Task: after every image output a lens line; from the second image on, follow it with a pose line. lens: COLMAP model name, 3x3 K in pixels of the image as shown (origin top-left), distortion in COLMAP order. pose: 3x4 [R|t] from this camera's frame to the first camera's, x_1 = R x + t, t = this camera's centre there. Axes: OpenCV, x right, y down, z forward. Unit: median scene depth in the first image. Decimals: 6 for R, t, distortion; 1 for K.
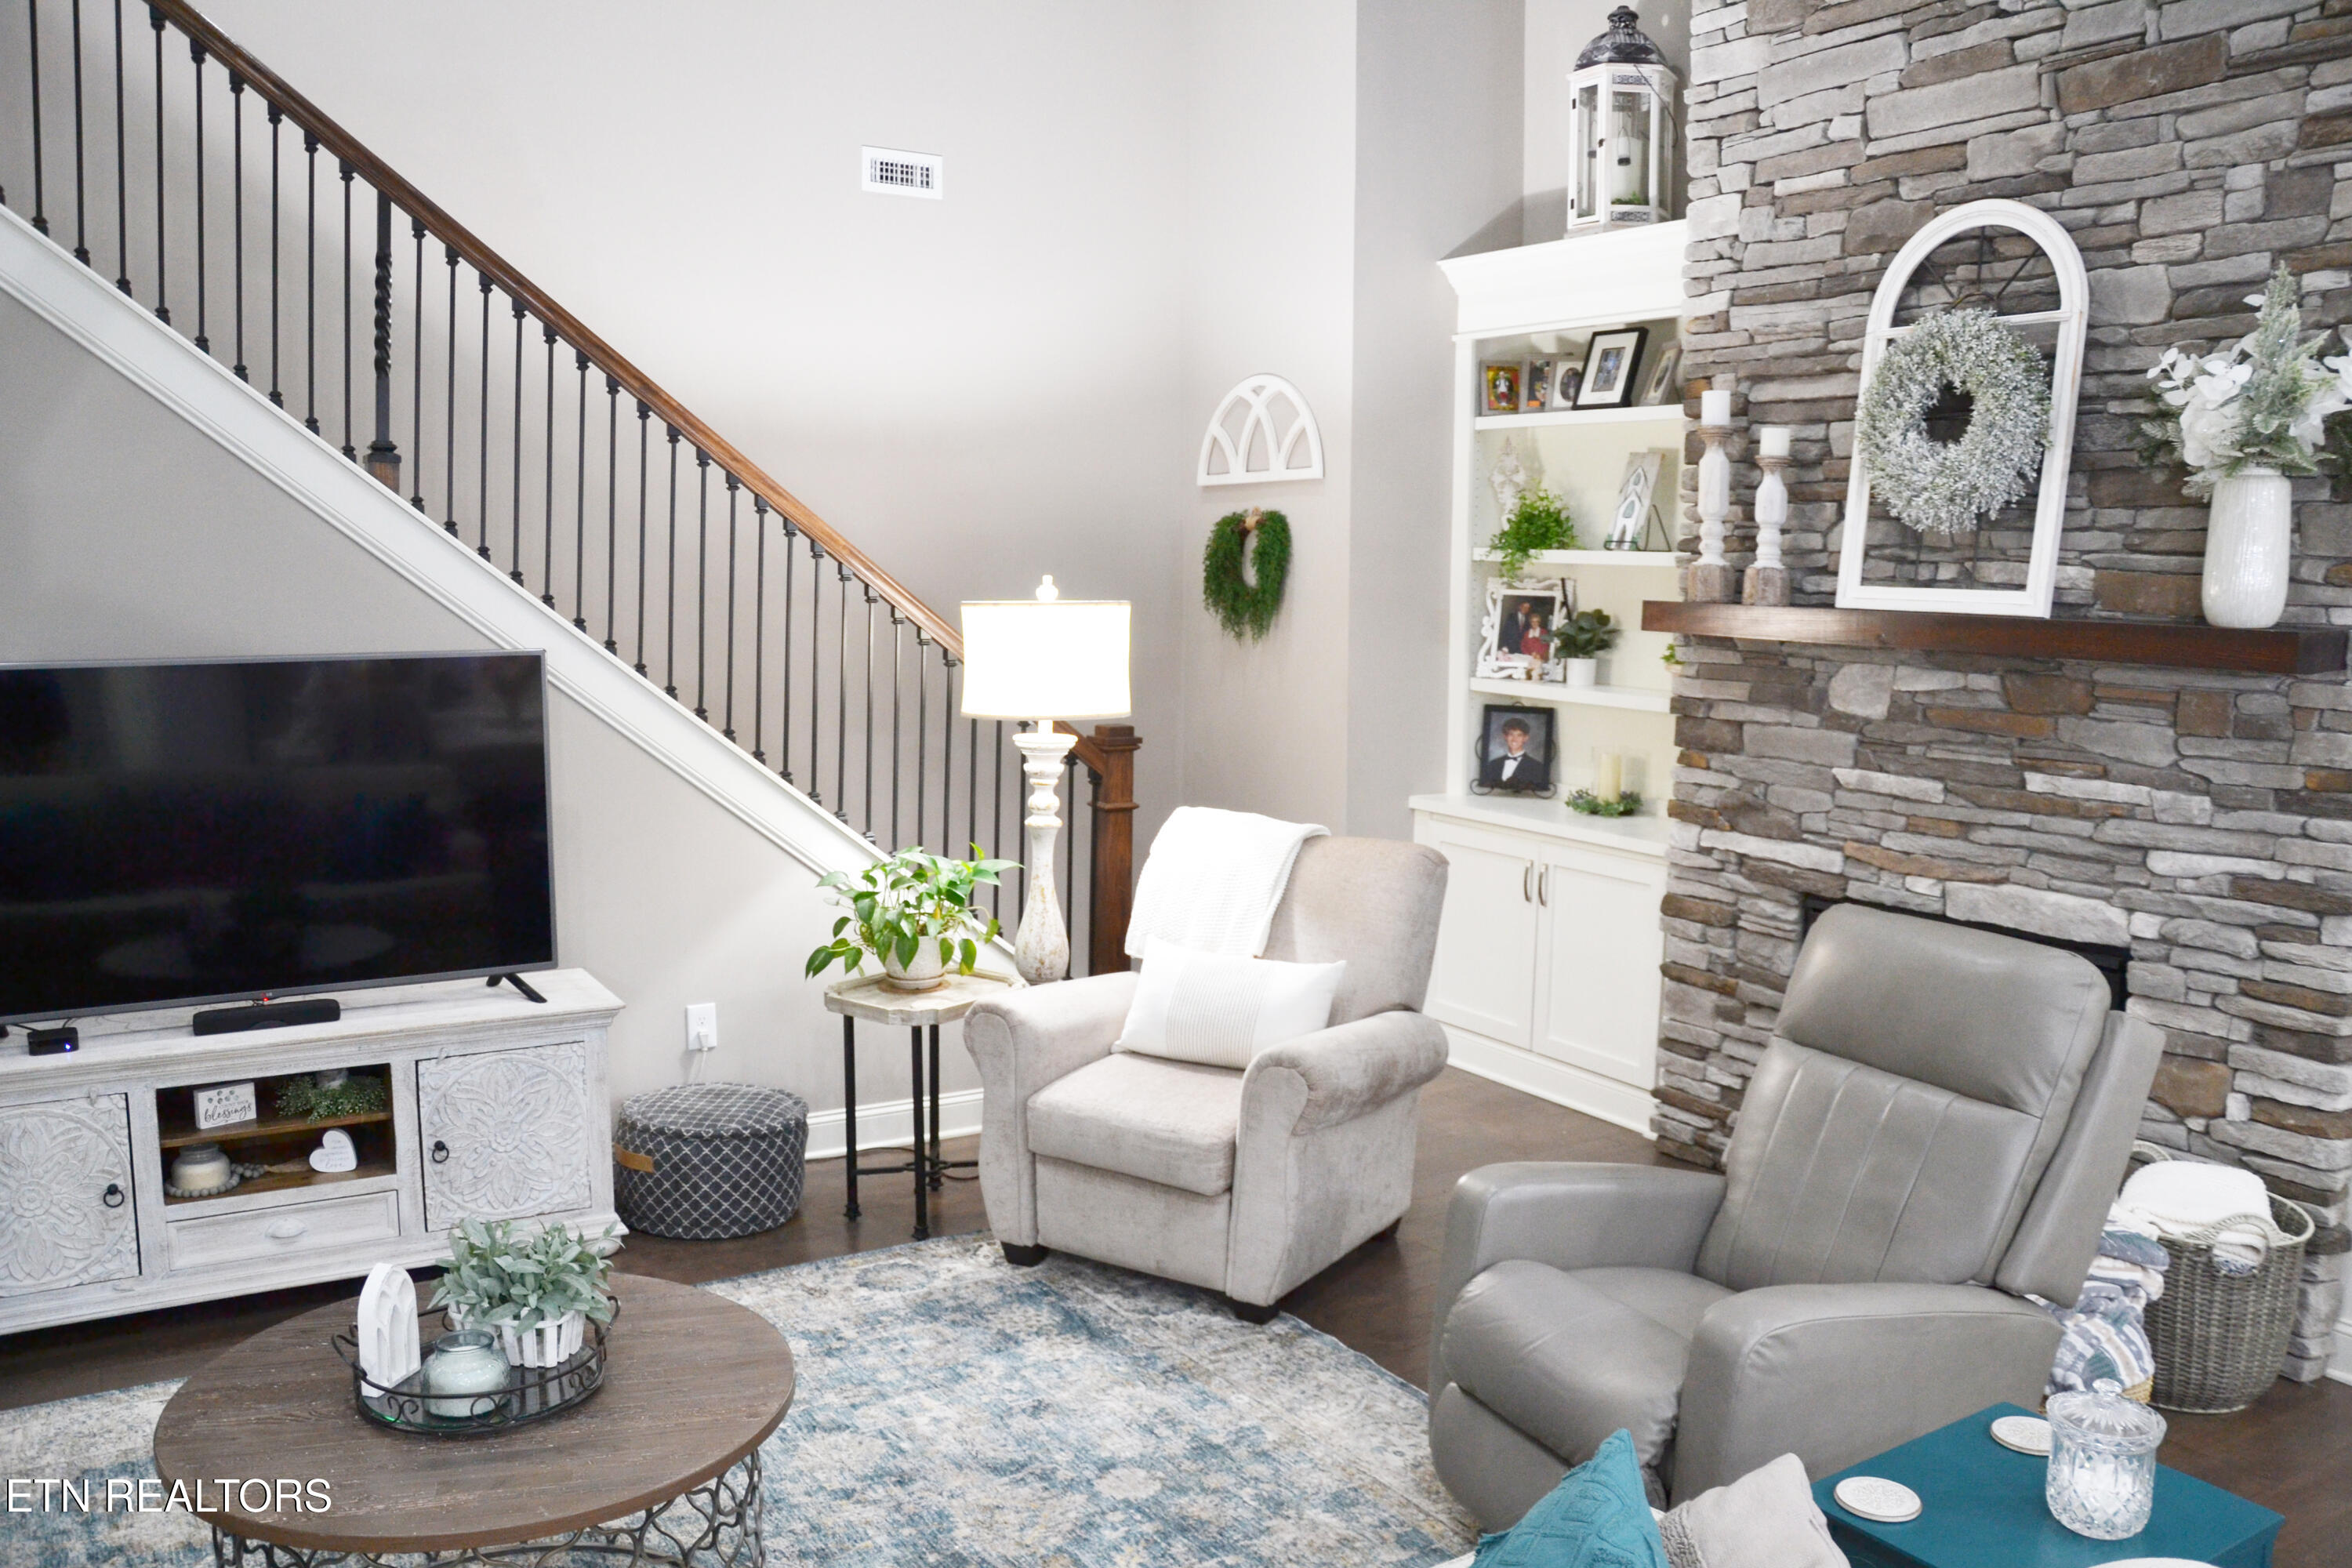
lens RADIAL K [[1873.7, 0, 1170.2], [0, 1873.7, 793.9], [0, 0, 1]] dist [-0.160577, 0.133504]
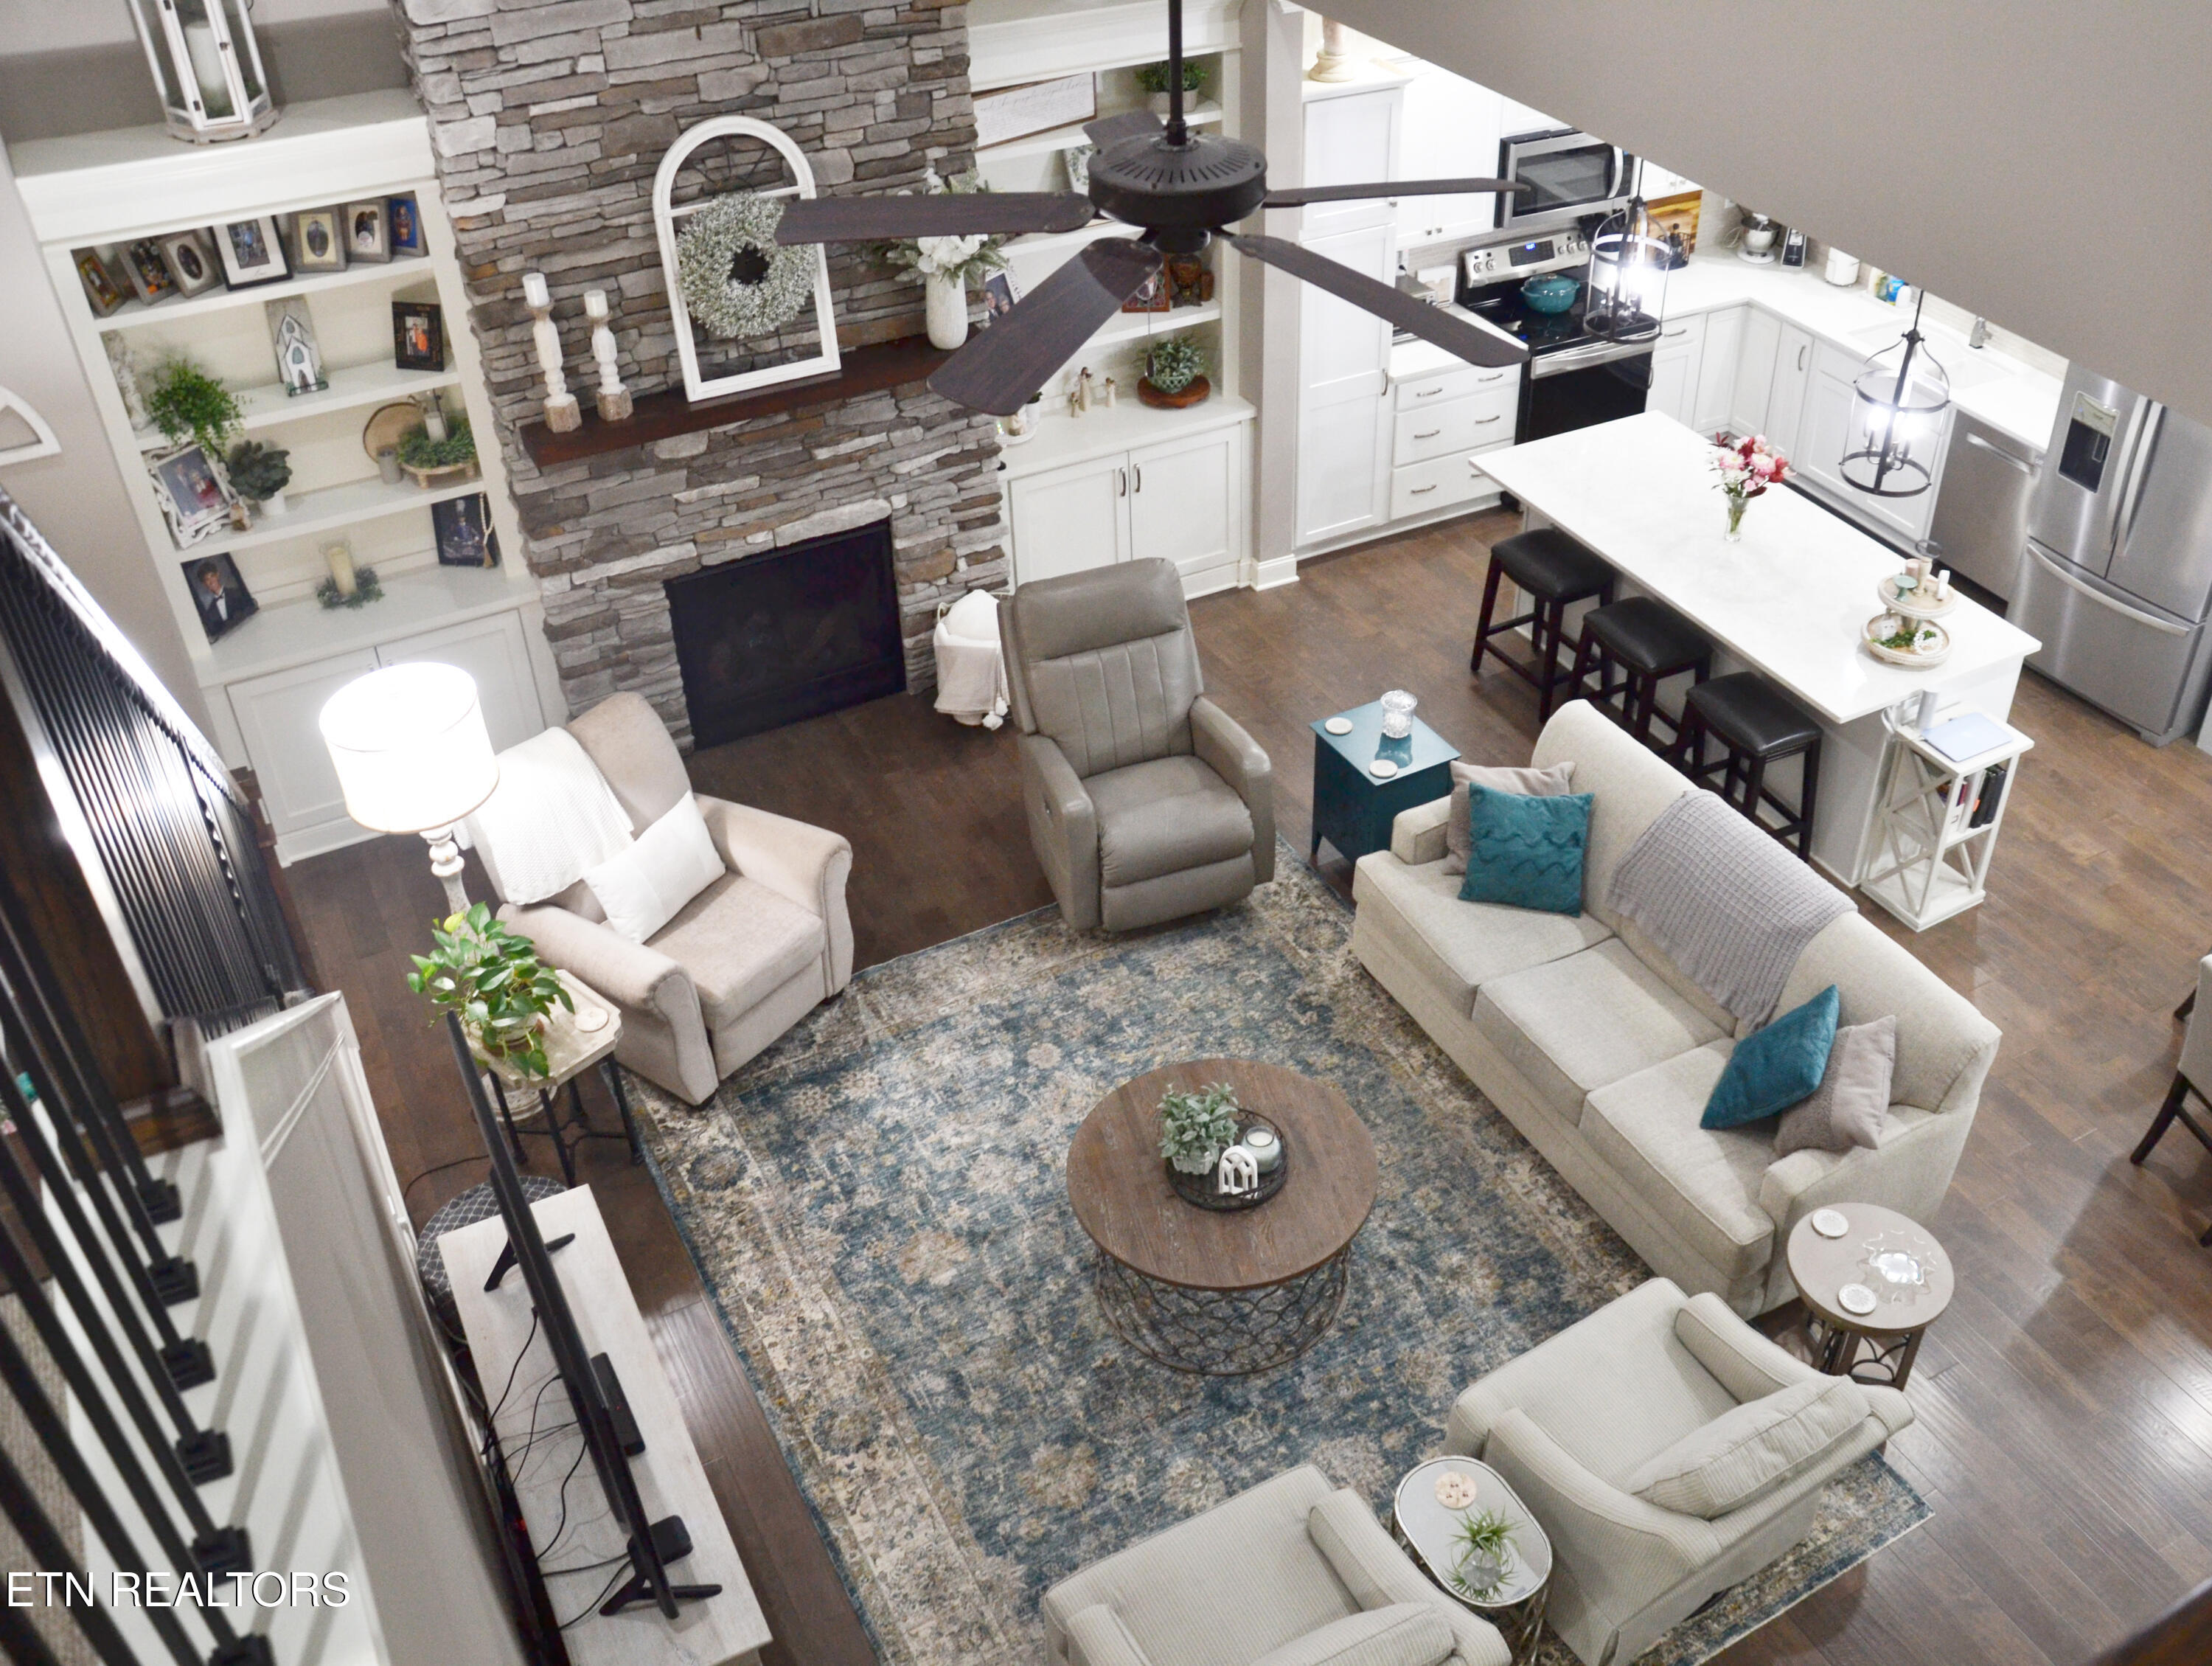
lens RADIAL K [[2004.3, 0, 1235.1], [0, 2004.3, 833.1], [0, 0, 1]] dist [-0.136504, 0.087091]
pose [[0.036034, -0.611213, 0.790646, -1.069411], [0.121313, 0.787984, 0.603626, -0.722444], [-0.991960, 0.074164, 0.102543, 0.427754]]
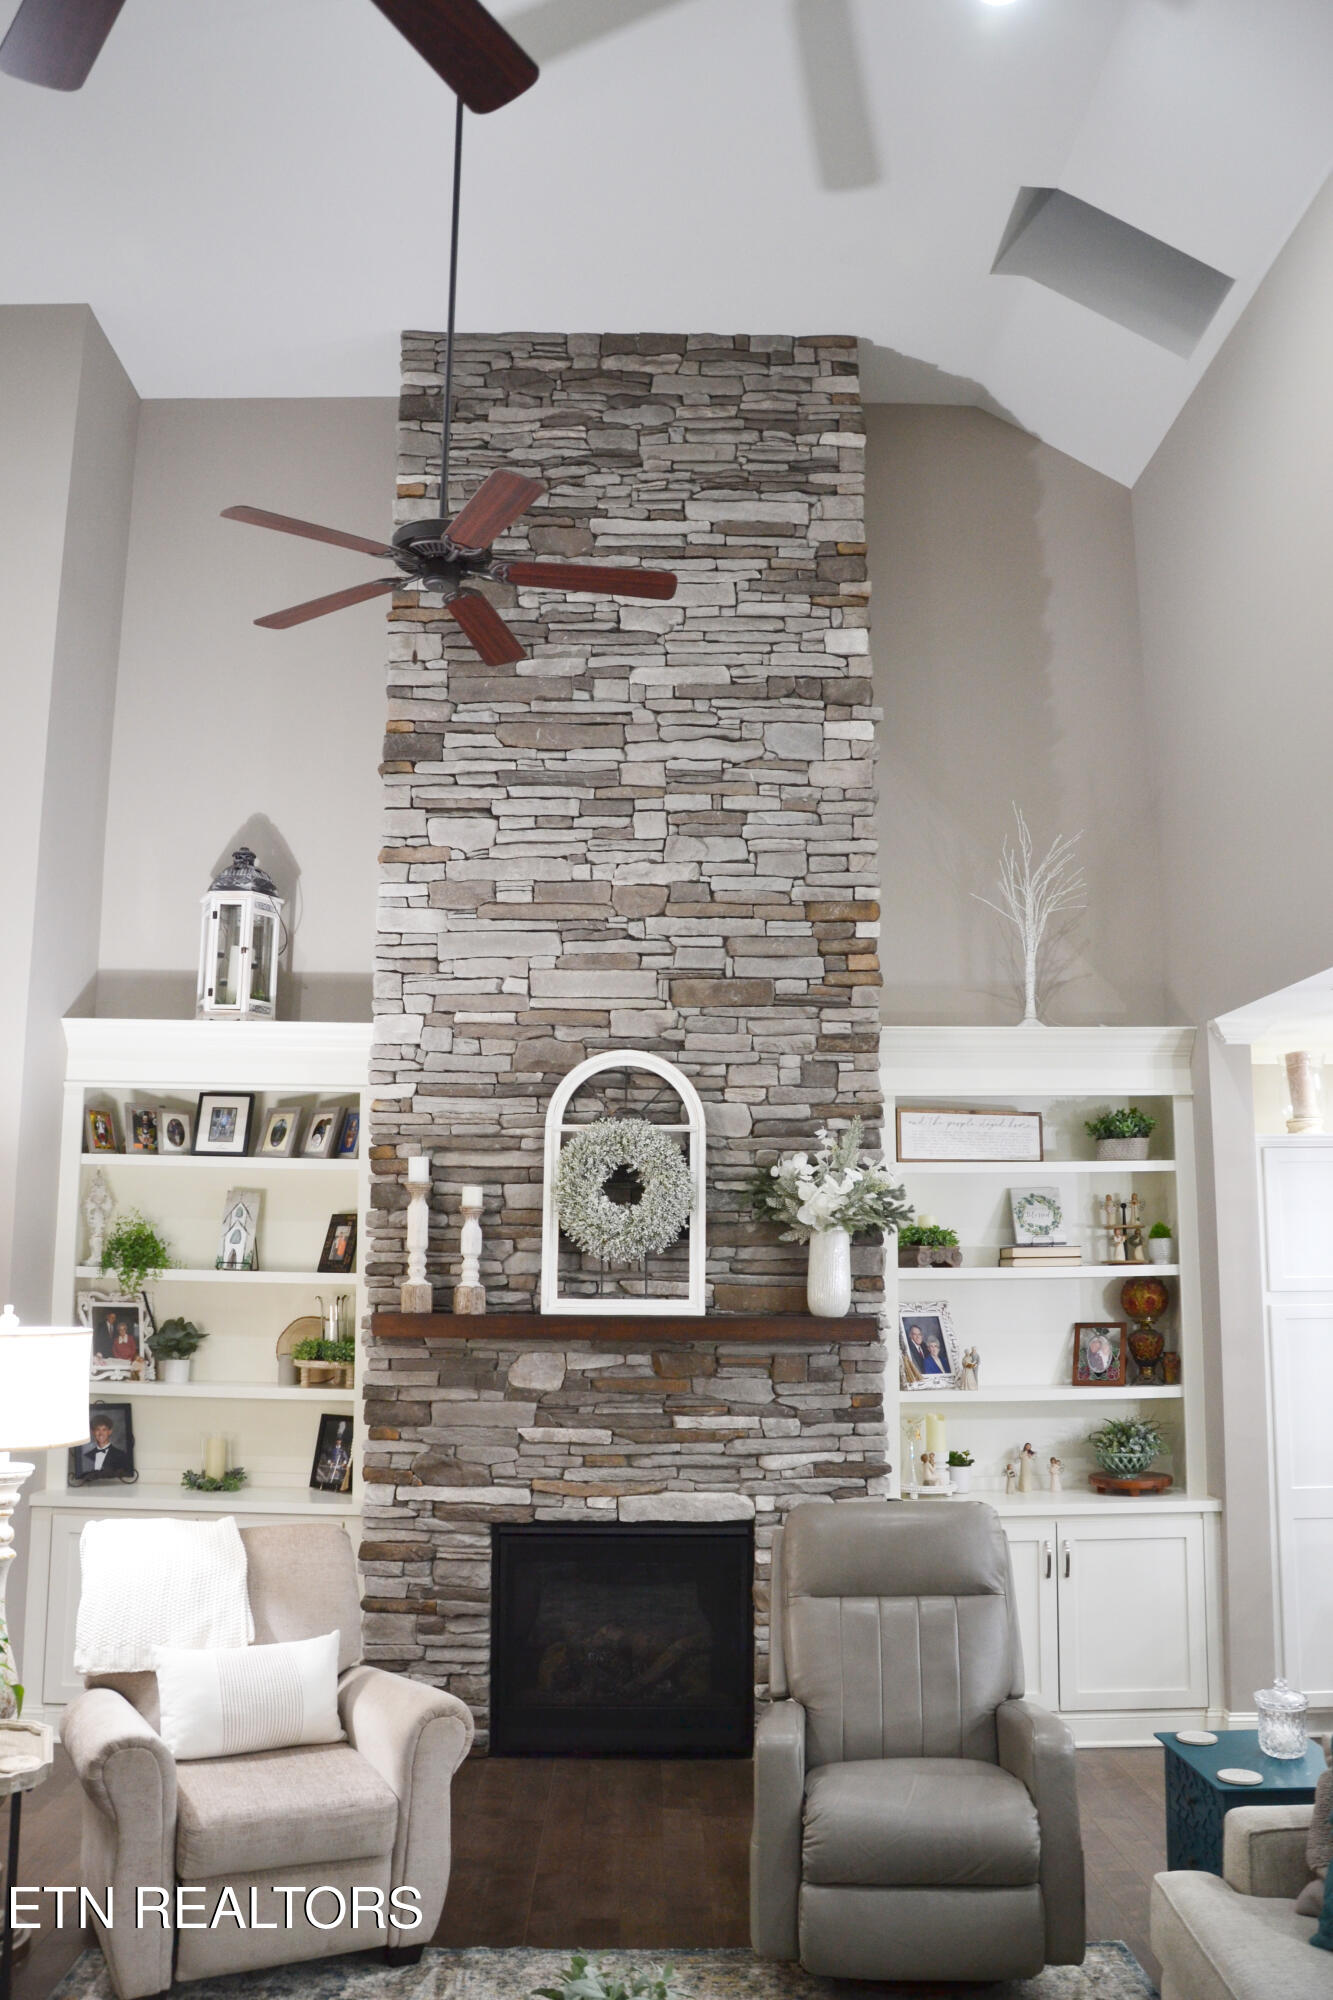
lens RADIAL K [[1593.3, 0, 664.4], [0, 1593.3, 991.2], [0, 0, 1]] dist [-0.160577, 0.133504]
pose [[0.517682, 0.137850, 0.844395, -0.661221], [0.108186, 0.968466, -0.224431, -0.057667], [-0.848706, 0.207536, 0.486444, 0.261630]]
